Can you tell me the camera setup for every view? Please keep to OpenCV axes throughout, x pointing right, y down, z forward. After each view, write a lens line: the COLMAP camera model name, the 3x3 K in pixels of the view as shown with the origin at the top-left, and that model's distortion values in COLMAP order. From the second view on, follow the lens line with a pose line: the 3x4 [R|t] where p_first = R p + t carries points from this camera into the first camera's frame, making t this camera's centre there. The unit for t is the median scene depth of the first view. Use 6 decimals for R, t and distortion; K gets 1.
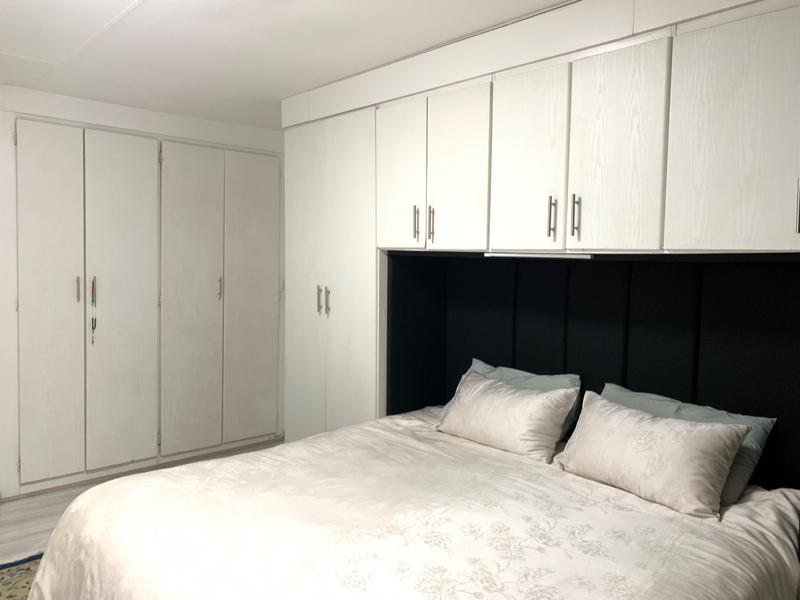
lens RADIAL K [[606.8, 0, 395.6], [0, 606.8, 292.8], [0, 0, 1]] dist [0.063076, -0.106032]
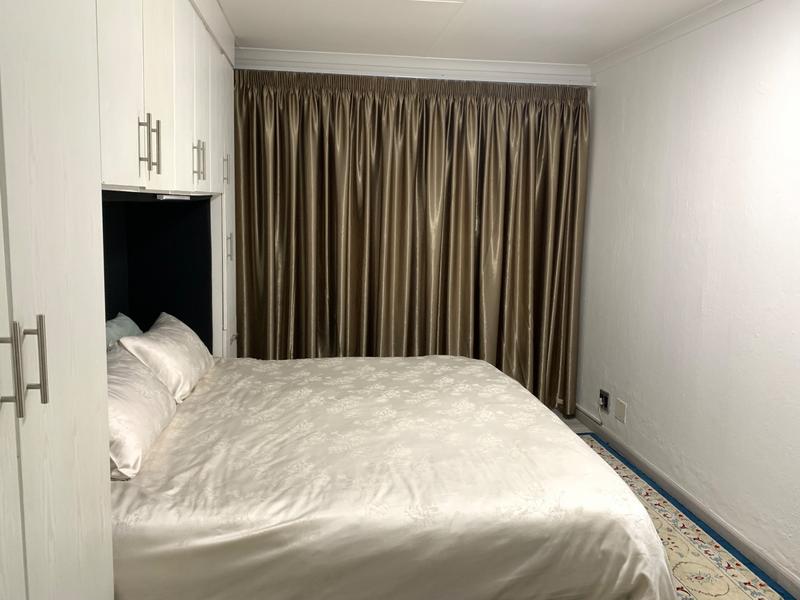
lens RADIAL K [[606.8, 0, 395.6], [0, 606.8, 292.8], [0, 0, 1]] dist [0.063076, -0.106032]
pose [[-0.821337, -0.130849, 0.555233, -0.550383], [-0.018033, 0.978806, 0.203995, -0.108176], [-0.570158, 0.157536, -0.806289, 1.485122]]
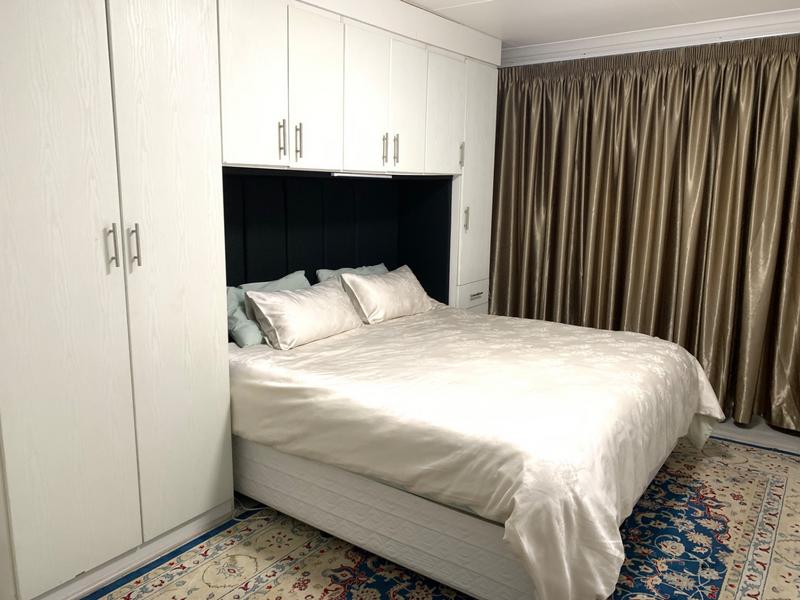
lens RADIAL K [[602.4, 0, 401.4], [0, 602.4, 284.8], [0, 0, 1]] dist [0.103706, -0.104793]
pose [[-0.222666, -0.189820, 0.956236, -1.031487], [0.030522, 0.979023, 0.201451, -0.085353], [-0.974417, 0.074042, -0.212201, 1.139231]]
